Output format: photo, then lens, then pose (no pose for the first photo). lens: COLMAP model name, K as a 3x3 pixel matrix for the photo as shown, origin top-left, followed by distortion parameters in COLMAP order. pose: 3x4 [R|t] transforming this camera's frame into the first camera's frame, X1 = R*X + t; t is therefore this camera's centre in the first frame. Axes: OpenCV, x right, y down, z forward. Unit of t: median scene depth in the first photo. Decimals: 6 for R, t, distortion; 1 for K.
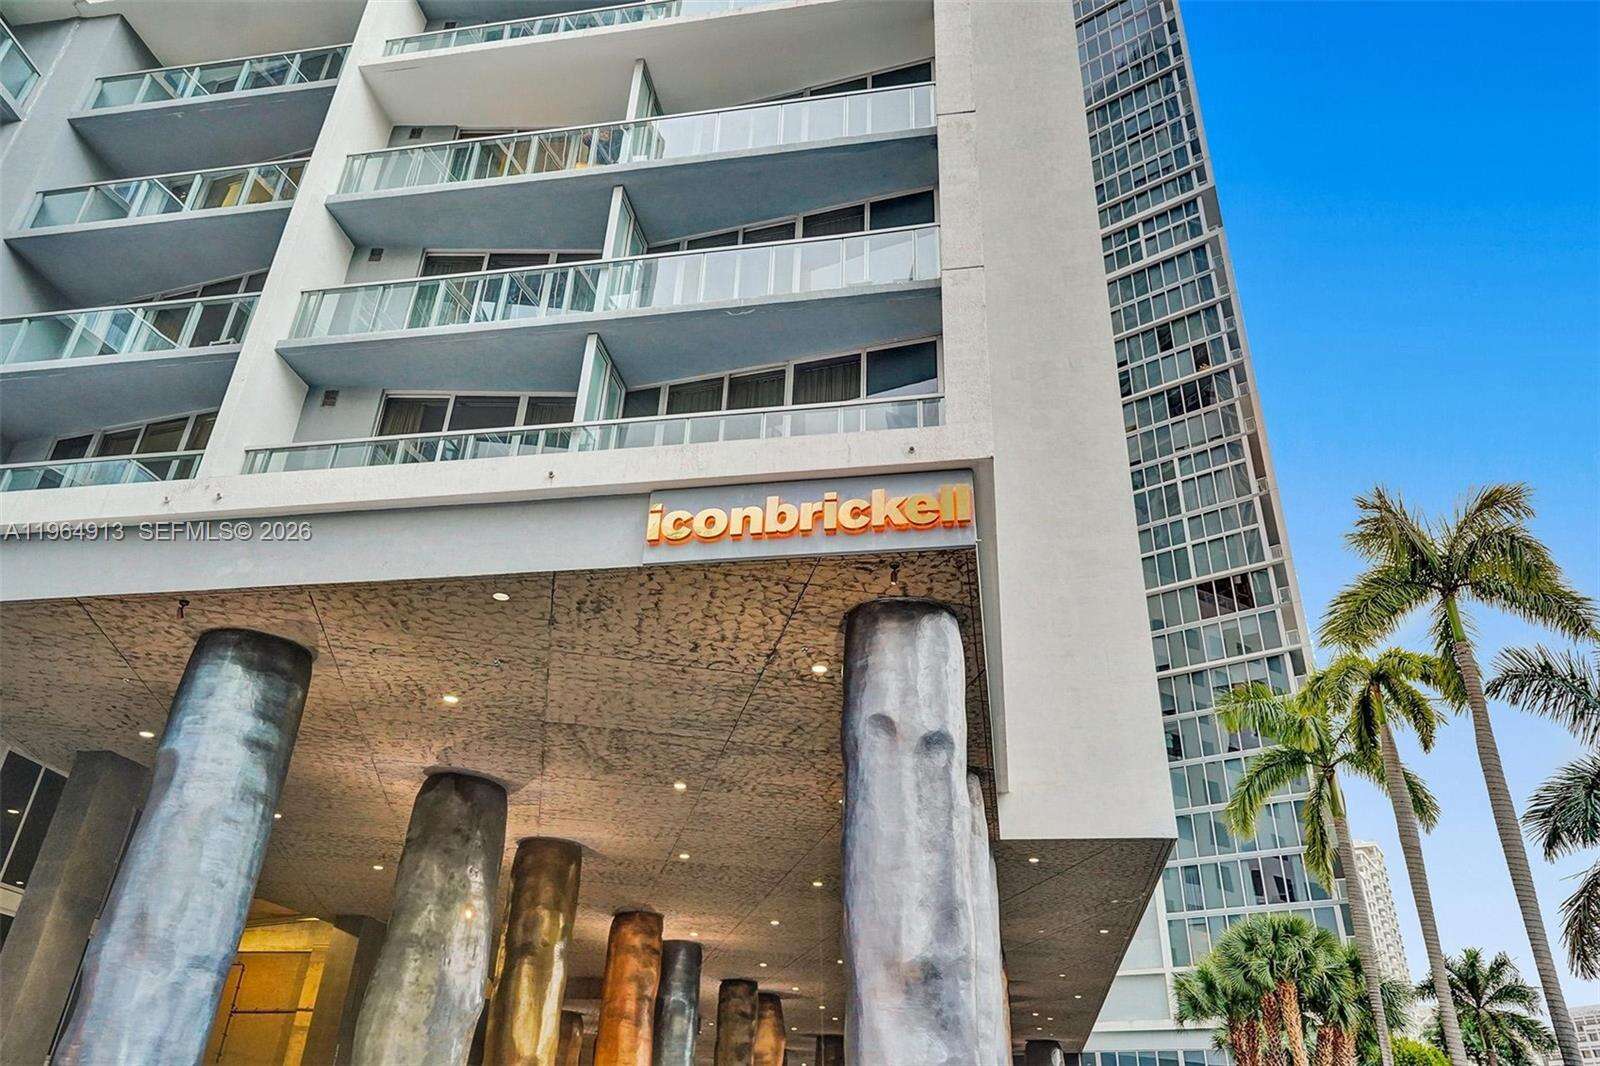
lens RADIAL K [[1046.4, 0, 800.0], [0, 1046.4, 533.0], [0, 0, 1]] dist [0.005384, 0.001432]
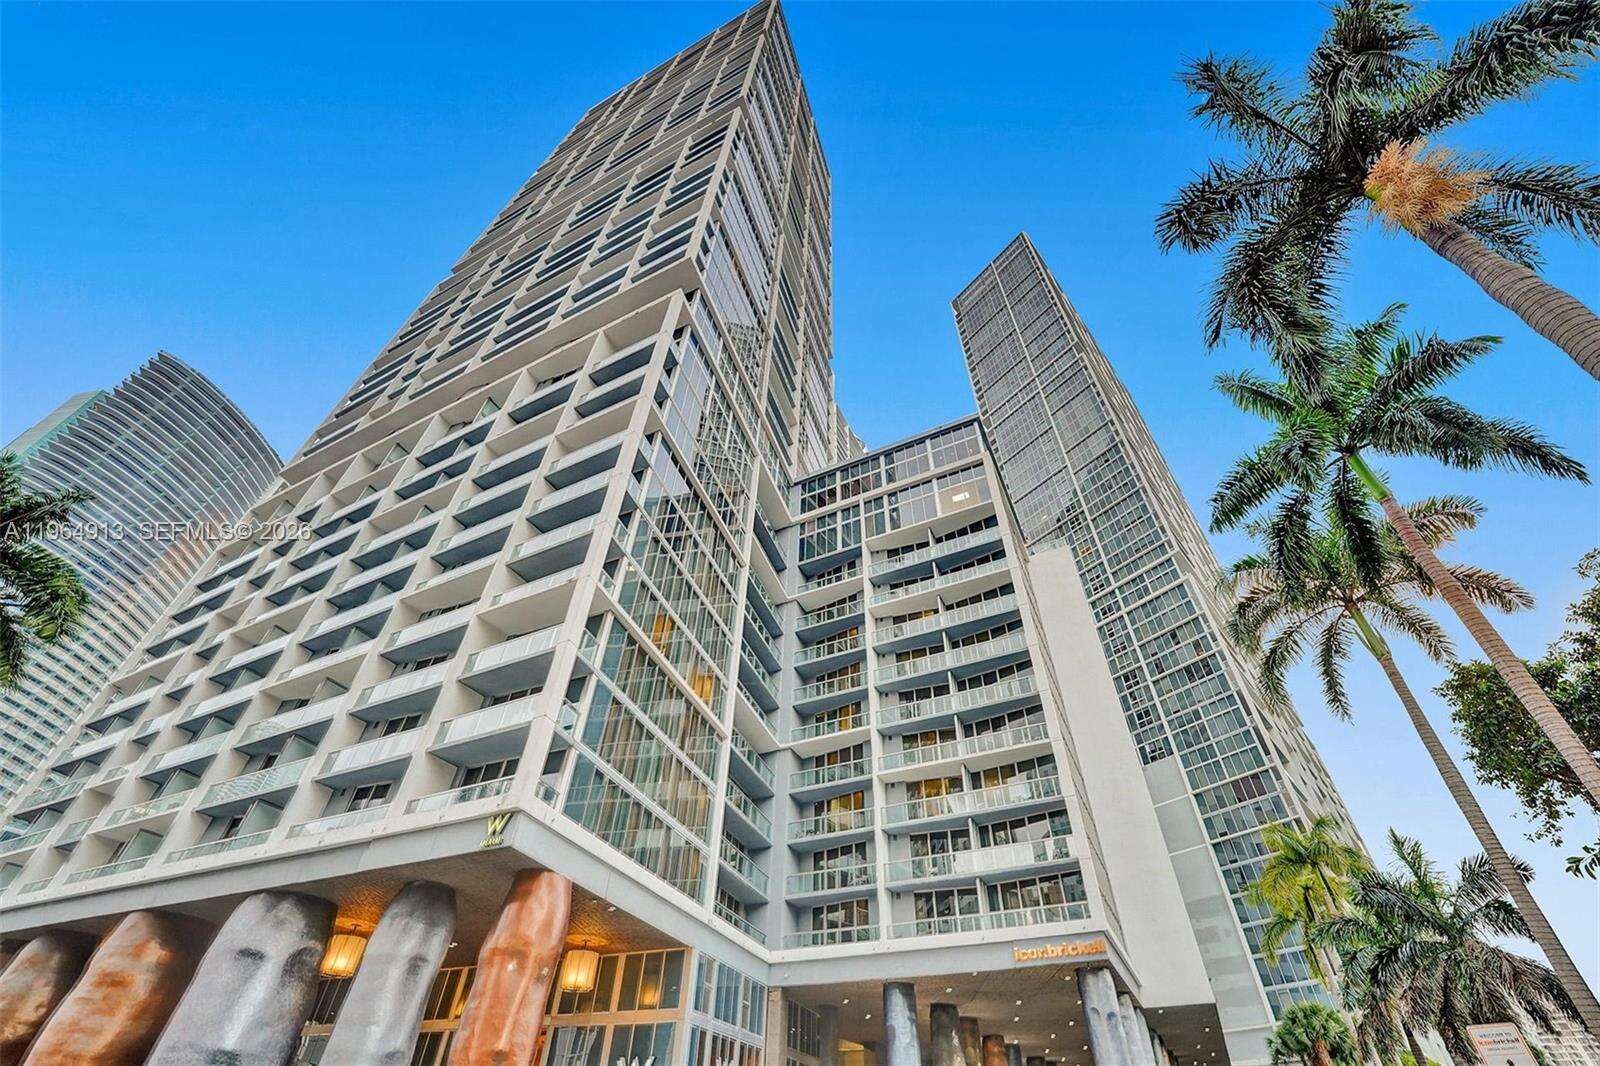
lens RADIAL K [[652.9, 0, 809.7], [0, 652.9, 541.4], [0, 0, 1]] dist [-0.039785, 0.008109]
pose [[0.958821, -0.208103, -0.193275, -0.034303], [0.155278, 0.953915, -0.256776, -0.317569], [0.237804, 0.216191, 0.946948, -0.559465]]
